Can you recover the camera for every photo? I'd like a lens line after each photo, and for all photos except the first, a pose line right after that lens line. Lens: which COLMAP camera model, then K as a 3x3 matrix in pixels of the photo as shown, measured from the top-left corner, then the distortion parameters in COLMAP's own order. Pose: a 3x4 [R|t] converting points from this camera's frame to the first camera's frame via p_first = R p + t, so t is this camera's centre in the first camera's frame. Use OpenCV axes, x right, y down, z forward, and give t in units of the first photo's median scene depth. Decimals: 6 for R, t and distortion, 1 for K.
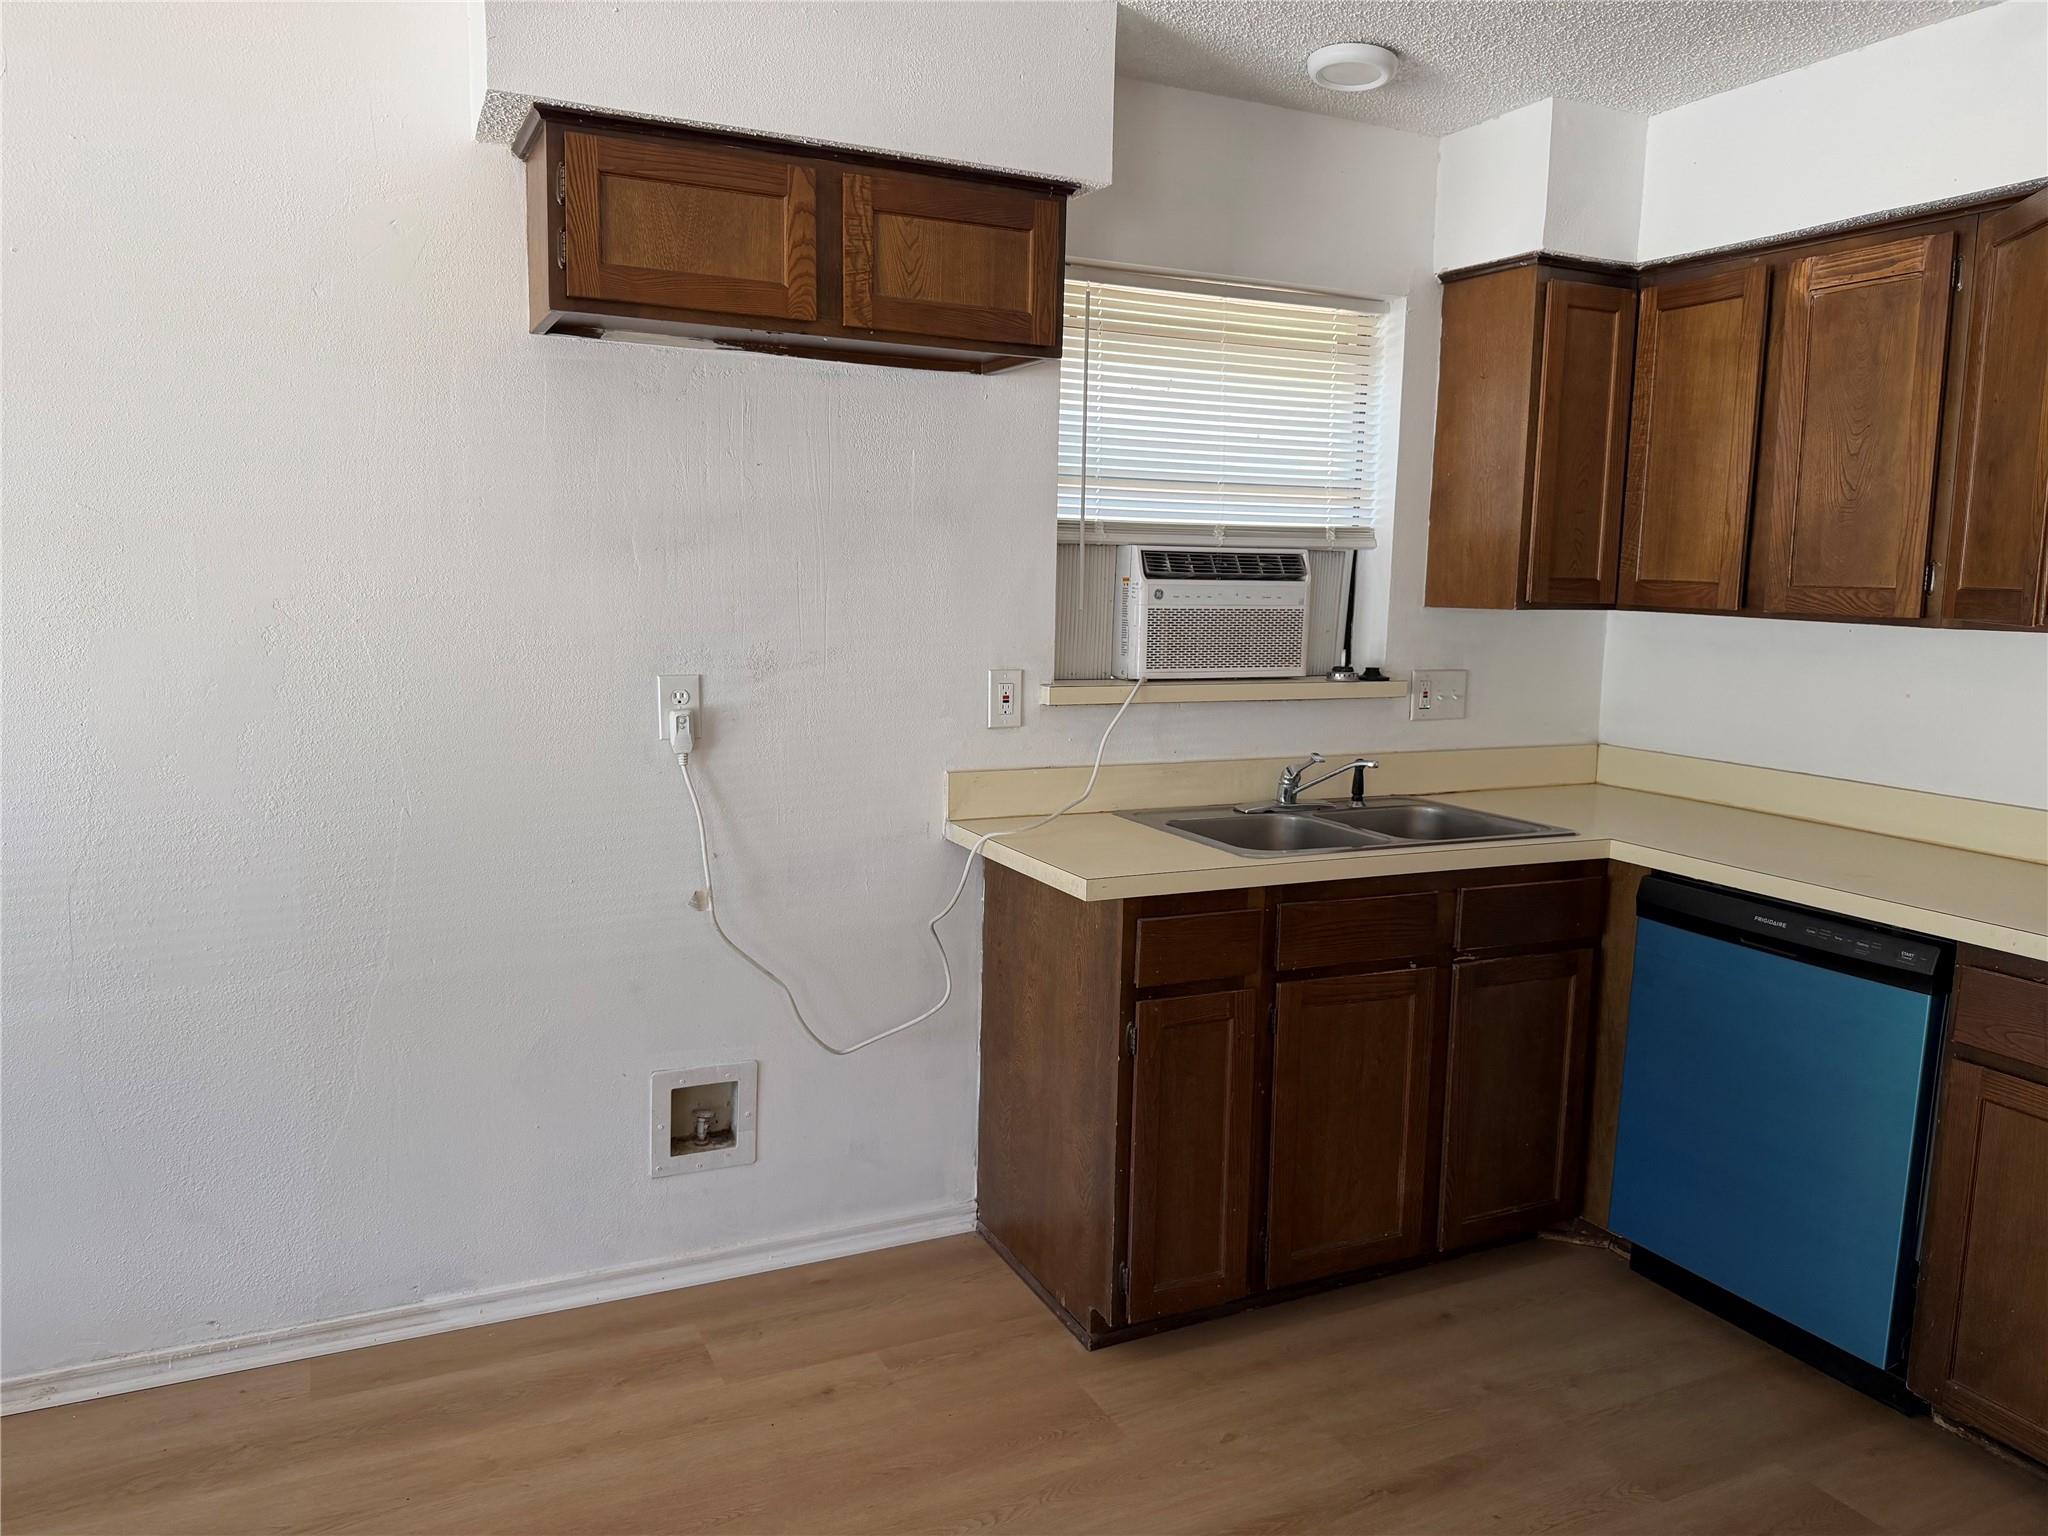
lens RADIAL K [[1469.0, 0, 1021.1], [0, 1469.0, 766.7], [0, 0, 1]] dist [0.084285, -0.065744]
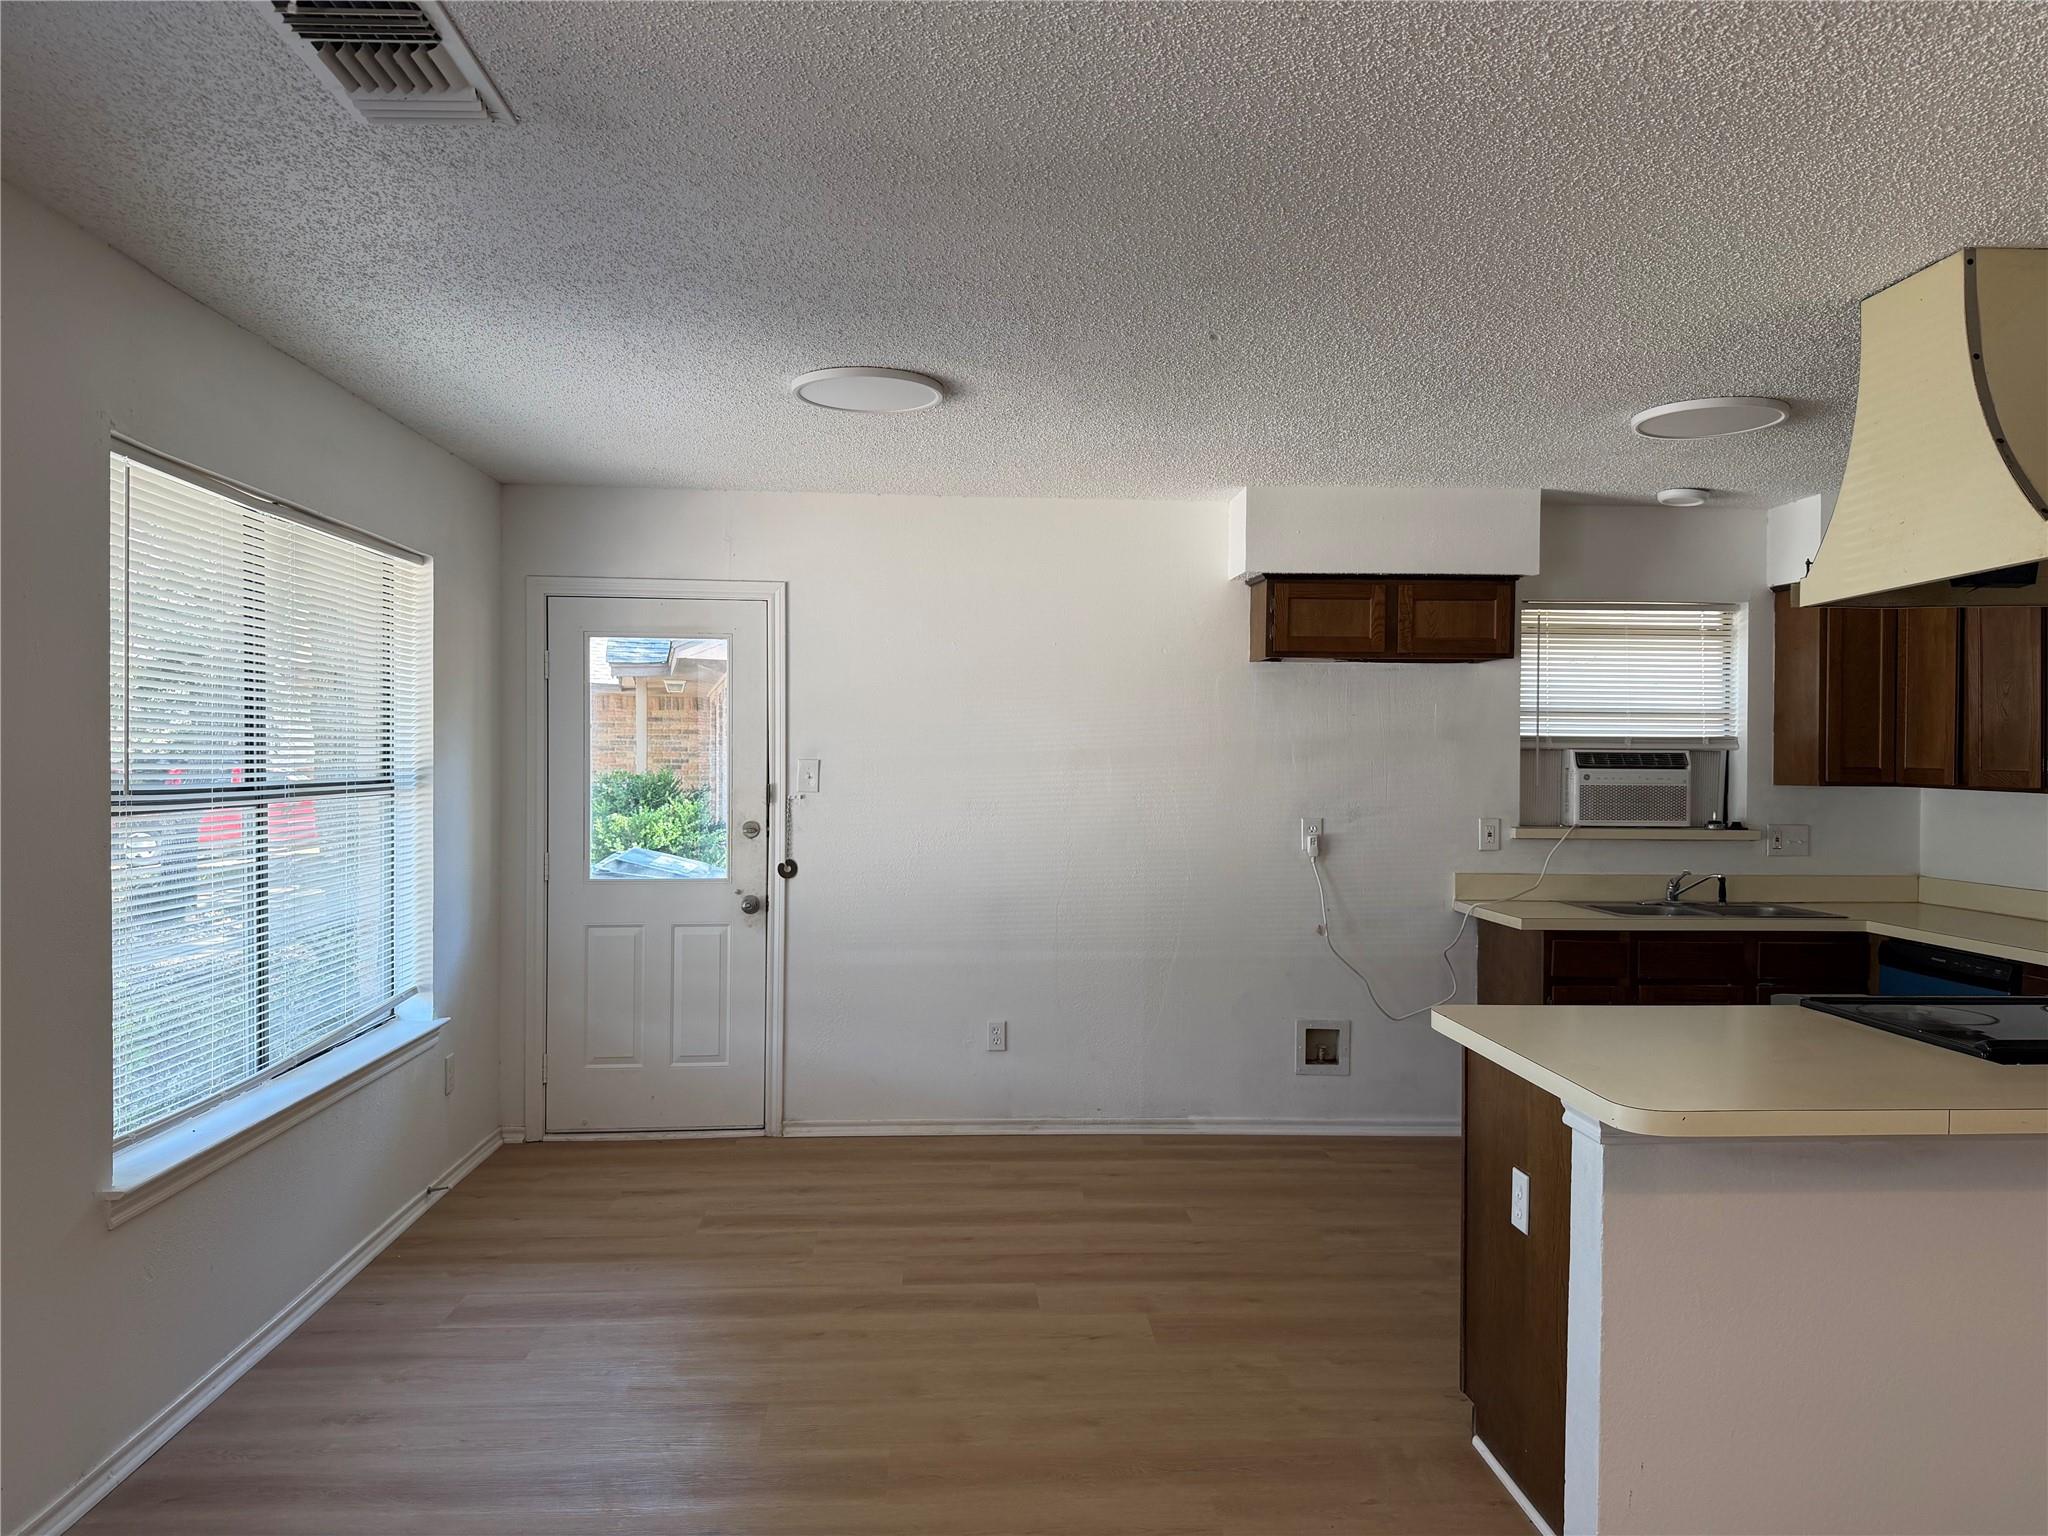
lens RADIAL K [[1469.0, 0, 1015.6], [0, 1469.0, 767.2], [0, 0, 1]] dist [0.084285, -0.065744]
pose [[0.926710, -0.009452, -0.375658, 0.133250], [-0.040671, 0.991288, -0.125274, 0.122984], [0.373570, 0.131371, 0.918252, -0.898882]]
